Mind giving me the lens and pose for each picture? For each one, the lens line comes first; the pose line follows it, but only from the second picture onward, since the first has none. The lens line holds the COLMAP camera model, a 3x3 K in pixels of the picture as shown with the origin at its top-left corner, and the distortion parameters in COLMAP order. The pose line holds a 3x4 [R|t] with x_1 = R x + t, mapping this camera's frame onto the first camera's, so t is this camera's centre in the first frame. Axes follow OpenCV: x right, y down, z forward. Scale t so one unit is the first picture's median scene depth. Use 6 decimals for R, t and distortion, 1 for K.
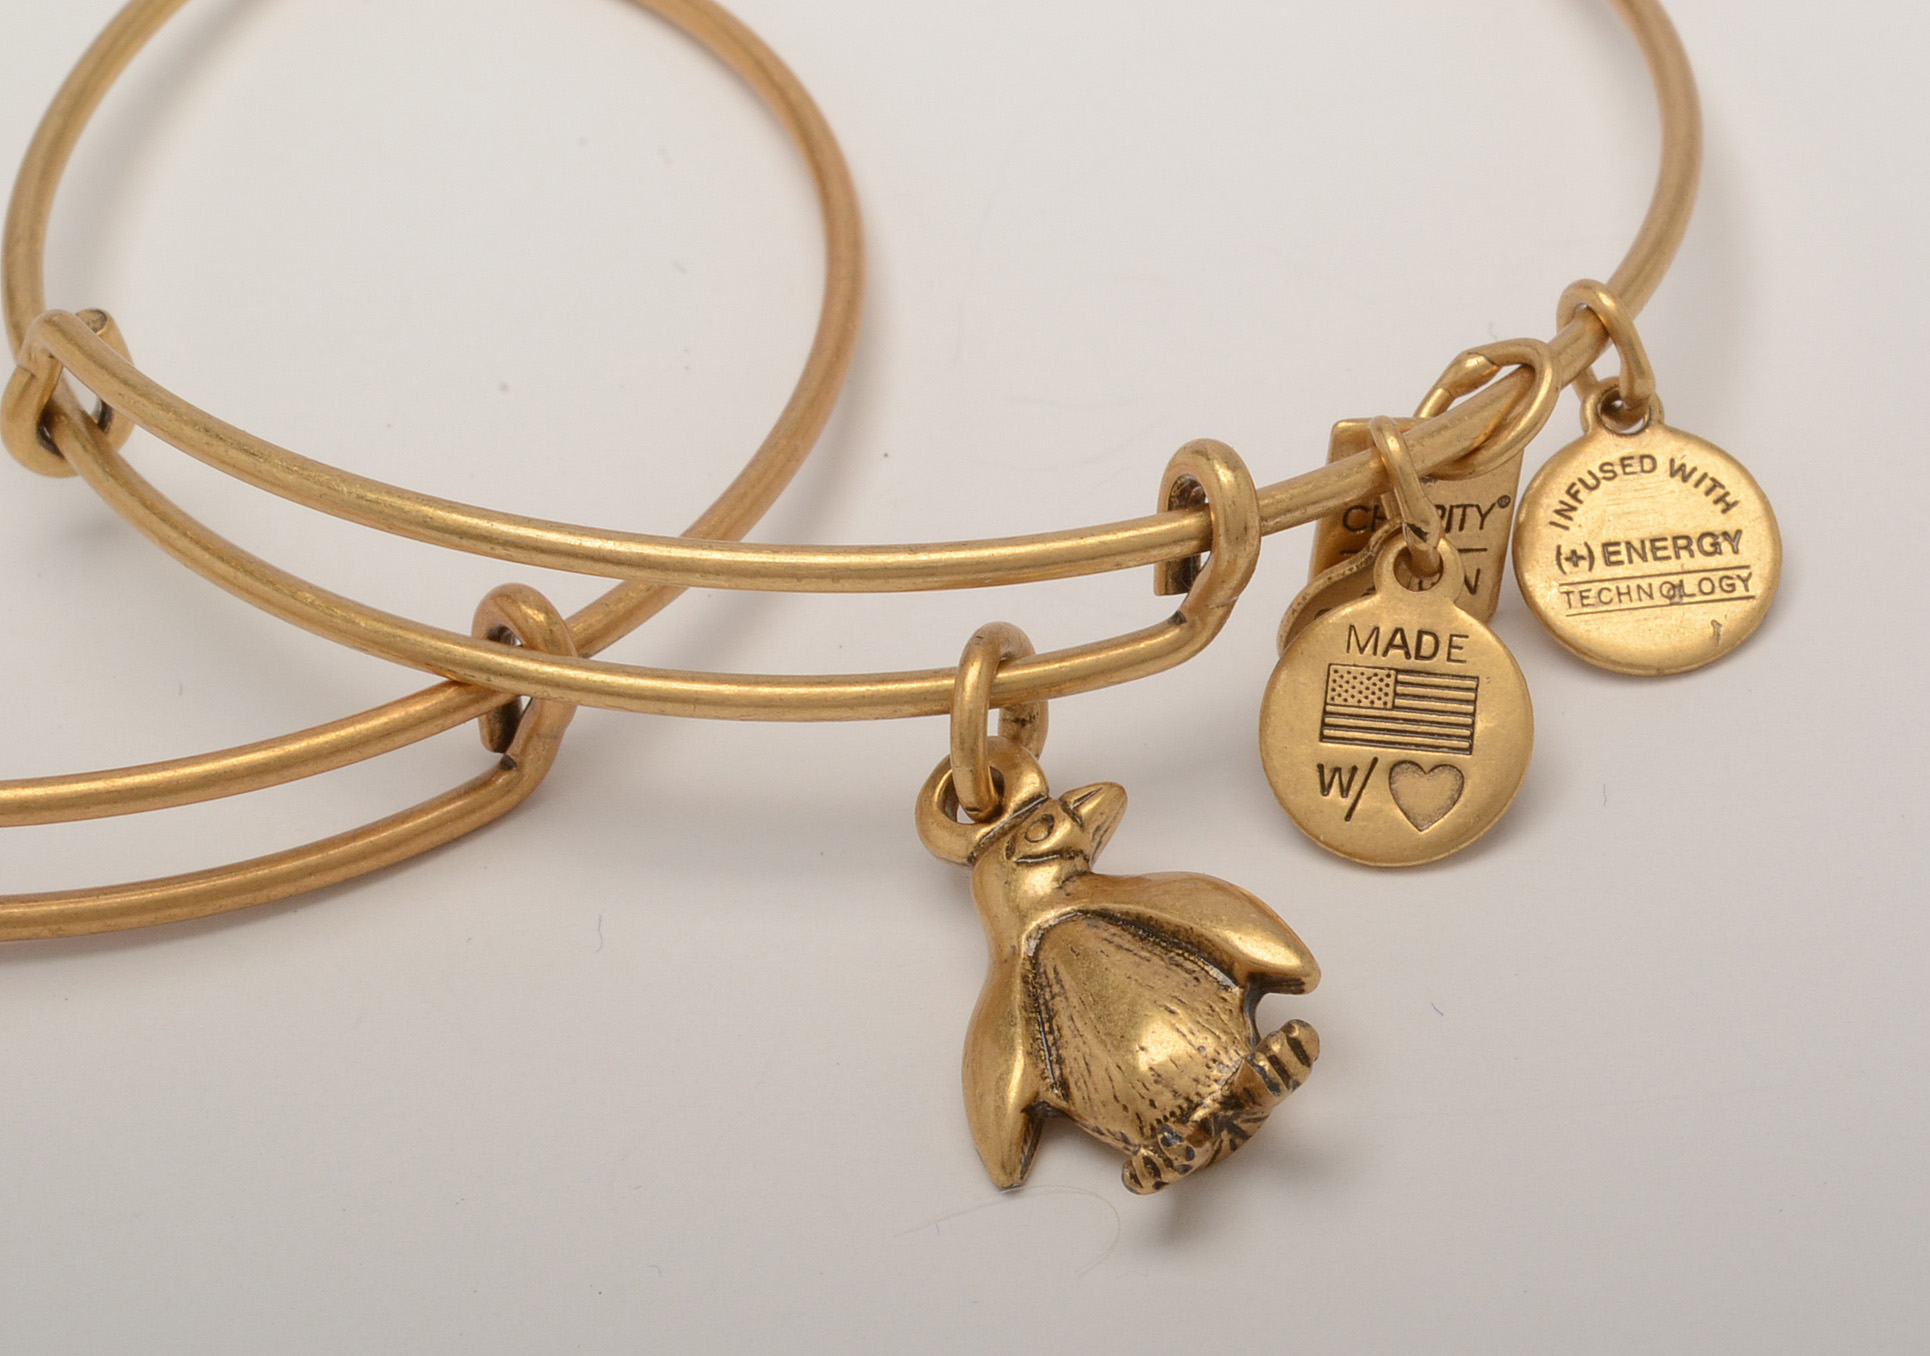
lens RADIAL K [[6182.5, 0, 964.9], [0, 6182.5, 671.6], [0, 0, 1]] dist [-0.018432, 0.000000]
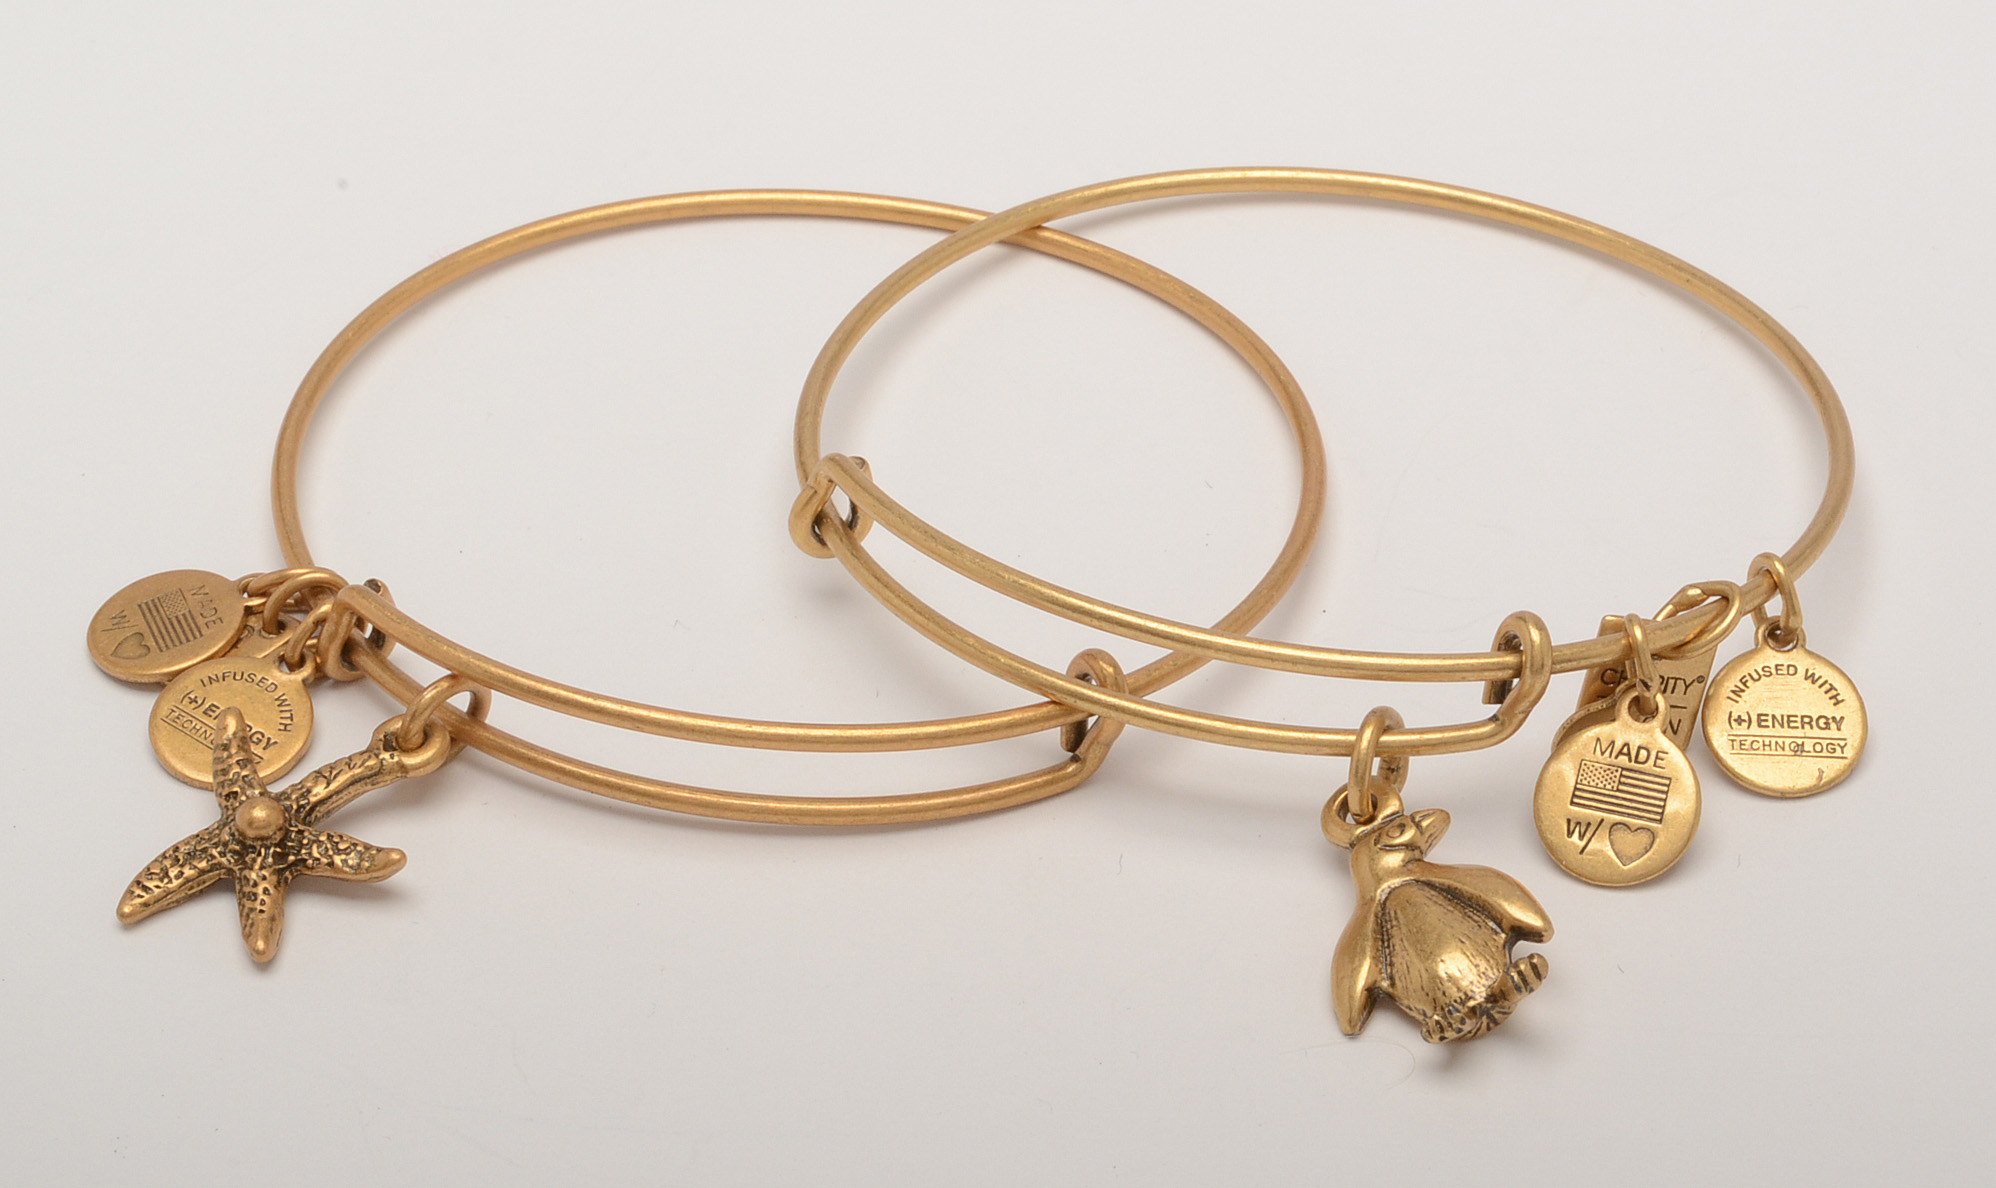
lens RADIAL K [[4900.0, 0, 999.4], [0, 4900.0, 598.0], [0, 0, 1]] dist [0.023734, 0.000000]
pose [[0.989184, 0.131637, -0.064702, -0.015943], [-0.135590, 0.988883, -0.061046, 0.057231], [0.055947, 0.069158, 0.996036, -0.315402]]
